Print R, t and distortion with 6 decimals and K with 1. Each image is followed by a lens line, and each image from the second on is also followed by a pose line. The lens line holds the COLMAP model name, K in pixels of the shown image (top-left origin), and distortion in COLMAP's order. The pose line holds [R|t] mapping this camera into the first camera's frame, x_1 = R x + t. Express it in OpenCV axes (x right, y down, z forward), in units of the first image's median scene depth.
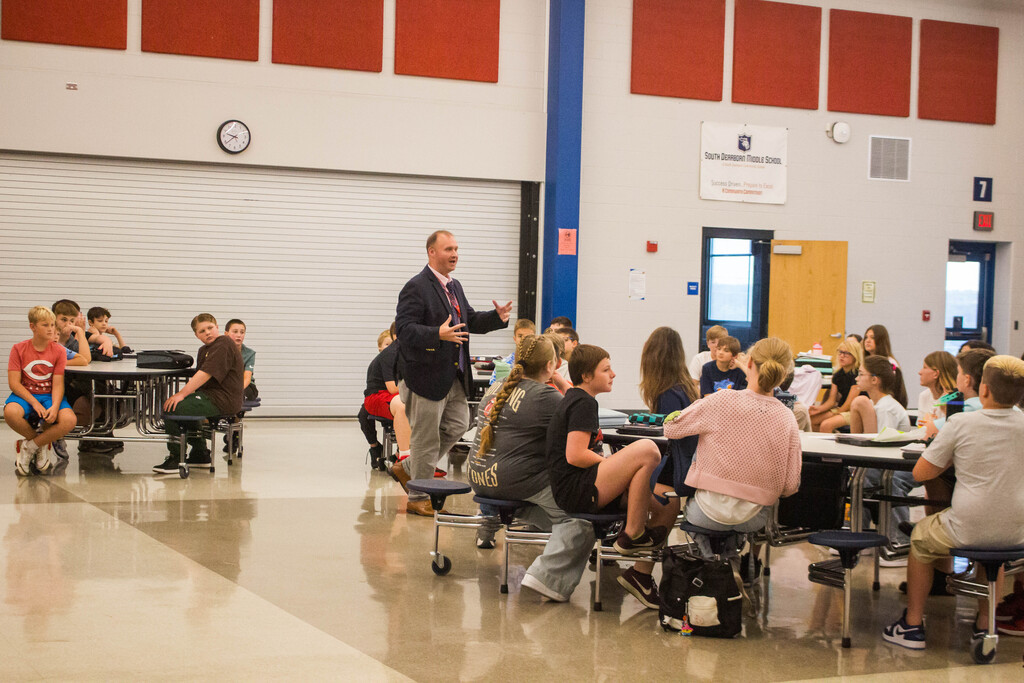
lens RADIAL K [[1679.3, 0, 511.7], [0, 1679.3, 347.5], [0, 0, 1]] dist [0.007566, 0.000000]
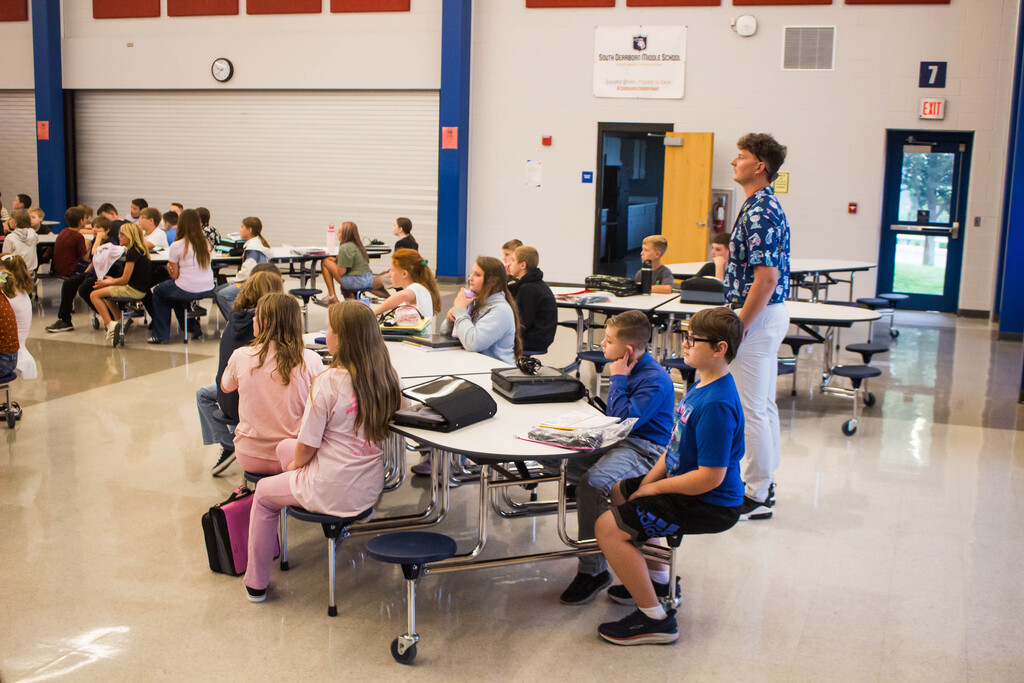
lens RADIAL K [[1182.1, 0, 515.2], [0, 1182.1, 339.5], [0, 0, 1]] dist [-0.074347, 0.000000]
pose [[0.703806, 0.097452, -0.703676, 0.632913], [-0.032805, 0.993948, 0.104841, -0.008297], [0.709635, -0.050703, 0.702743, 0.397340]]
